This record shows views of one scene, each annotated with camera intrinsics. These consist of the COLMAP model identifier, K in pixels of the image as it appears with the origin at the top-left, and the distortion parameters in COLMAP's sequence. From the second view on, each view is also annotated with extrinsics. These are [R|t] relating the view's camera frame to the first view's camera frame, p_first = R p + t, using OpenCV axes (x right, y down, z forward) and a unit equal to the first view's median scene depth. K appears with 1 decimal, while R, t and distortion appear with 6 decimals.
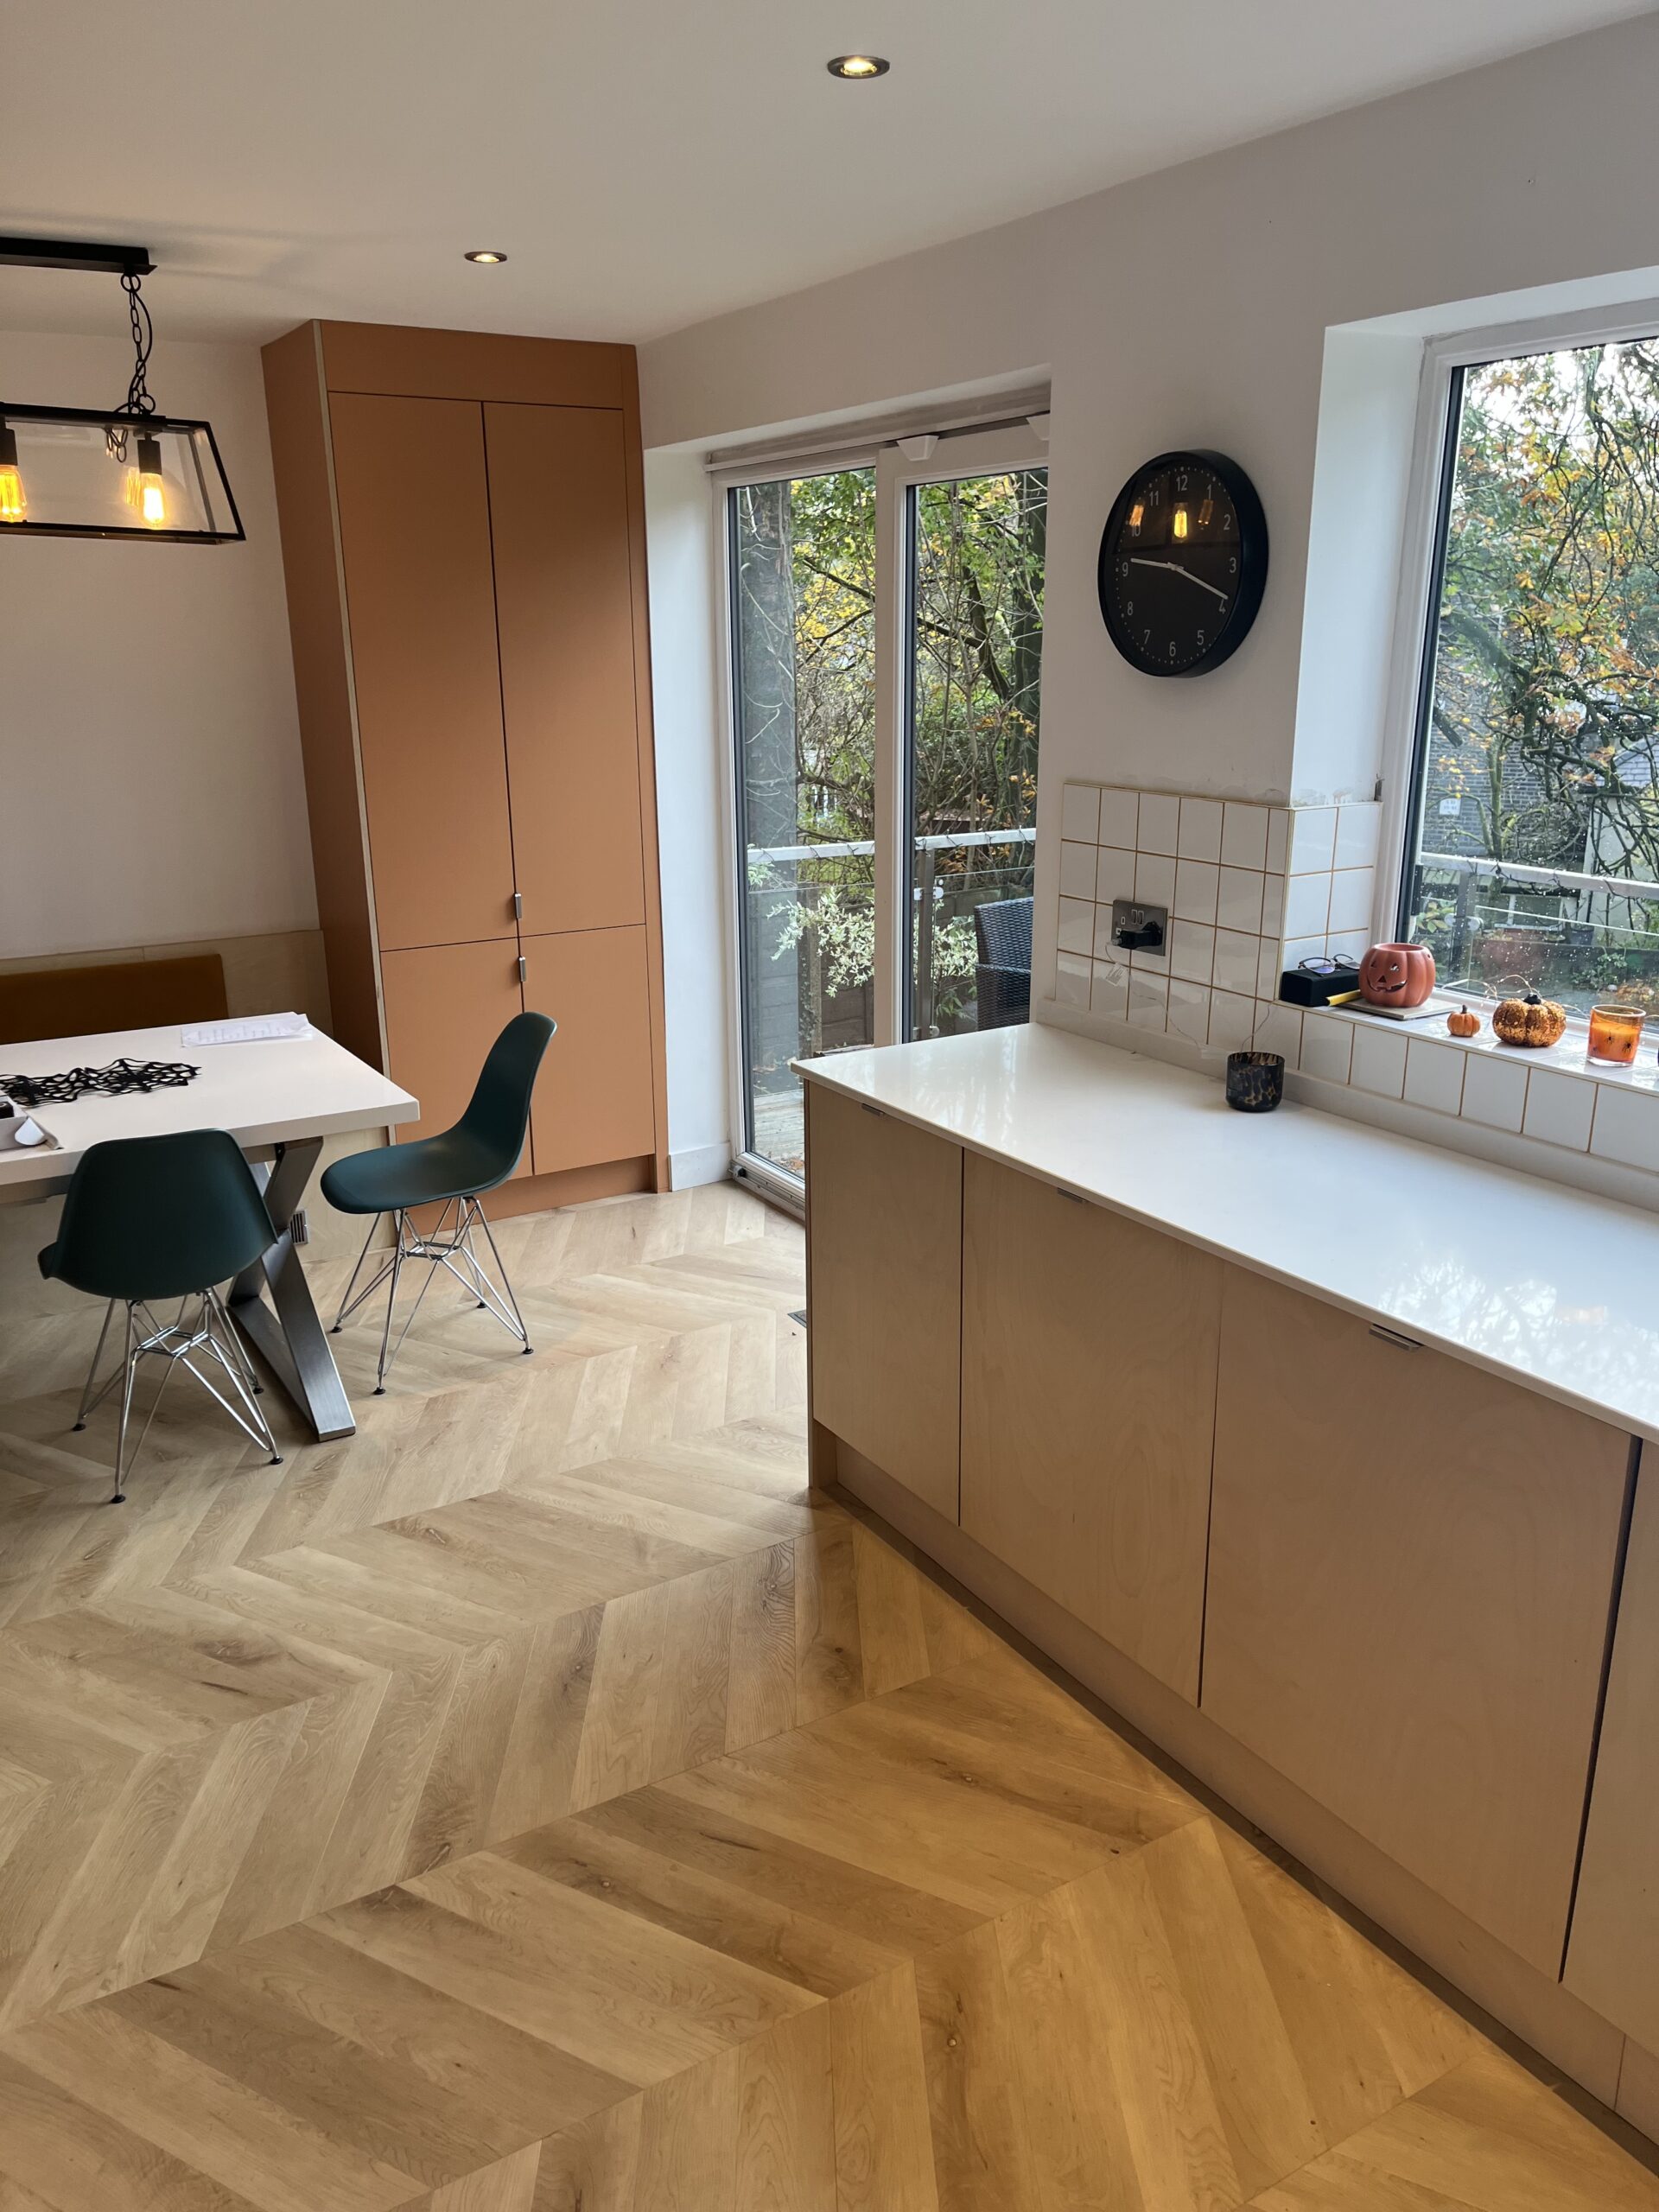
lens RADIAL K [[1687.5, 0, 816.7], [0, 1687.5, 1108.7], [0, 0, 1]] dist [0.012361, -0.015614]
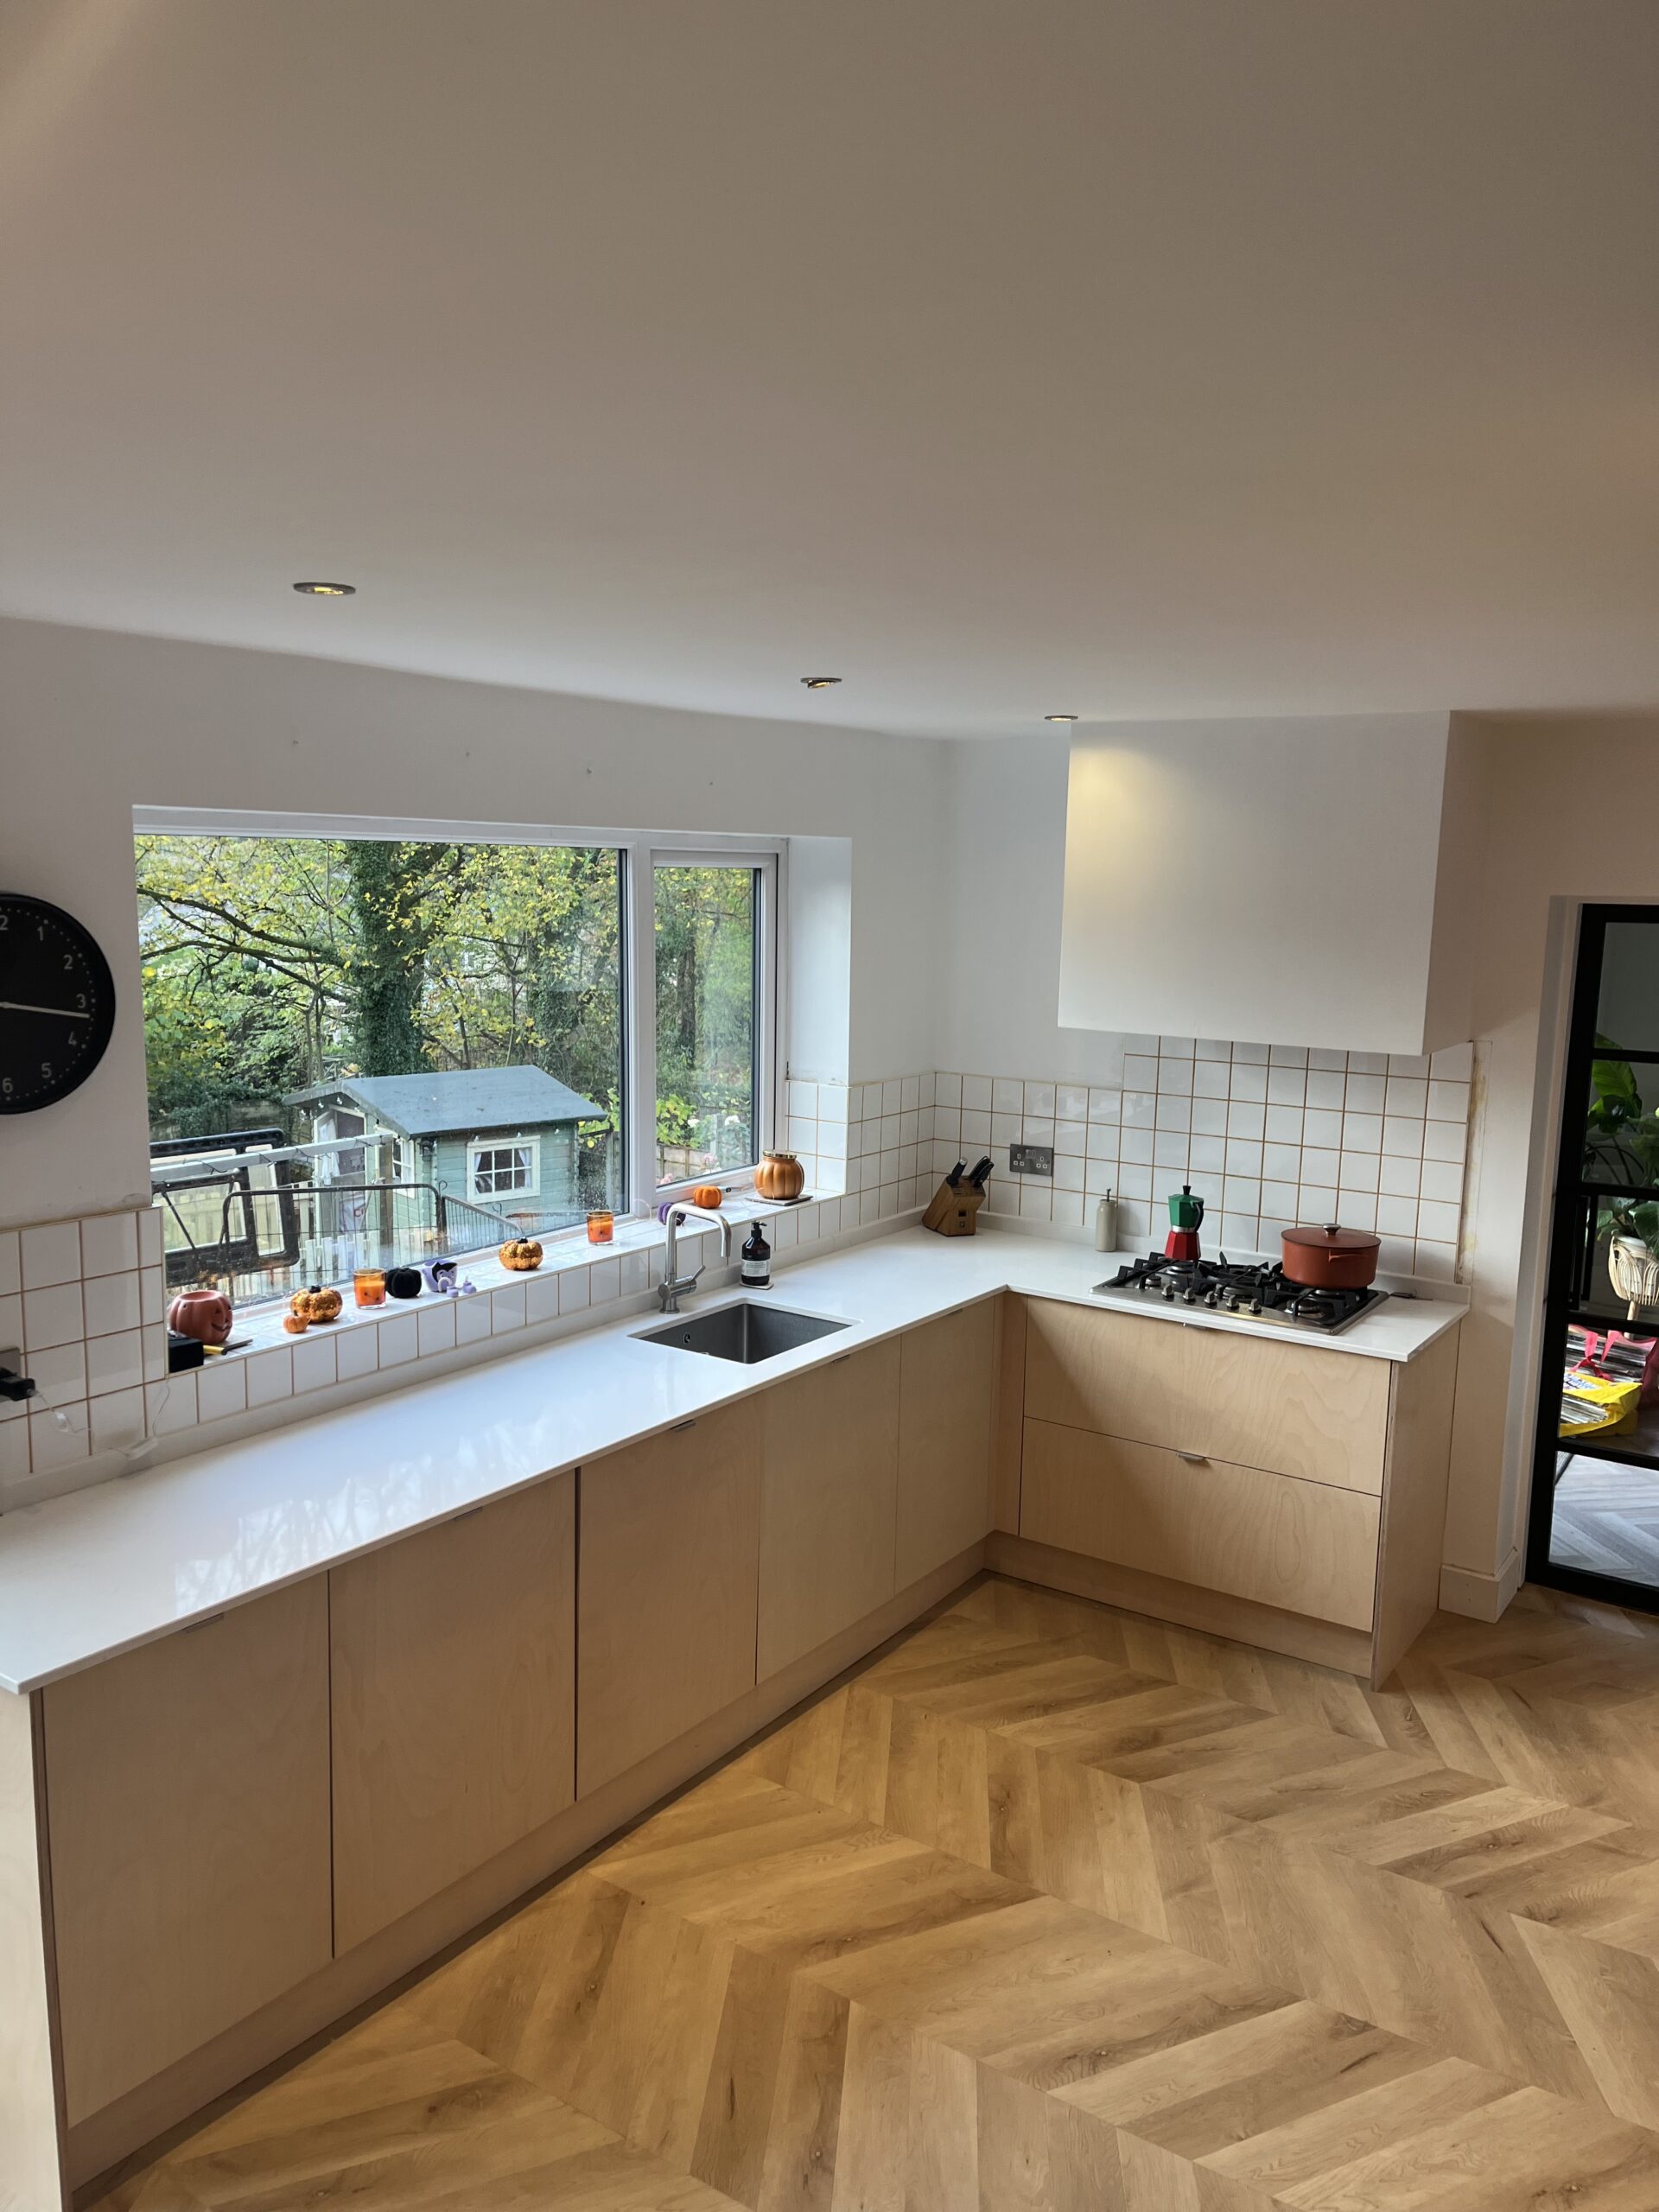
lens RADIAL K [[1687.5, 0, 819.7], [0, 1687.5, 1113.2], [0, 0, 1]] dist [0.012361, -0.015614]
pose [[-0.430419, -0.128145, 0.893487, -1.093524], [0.229801, 0.941697, 0.245761, -0.501763], [-0.872887, 0.311104, -0.375876, 1.253144]]
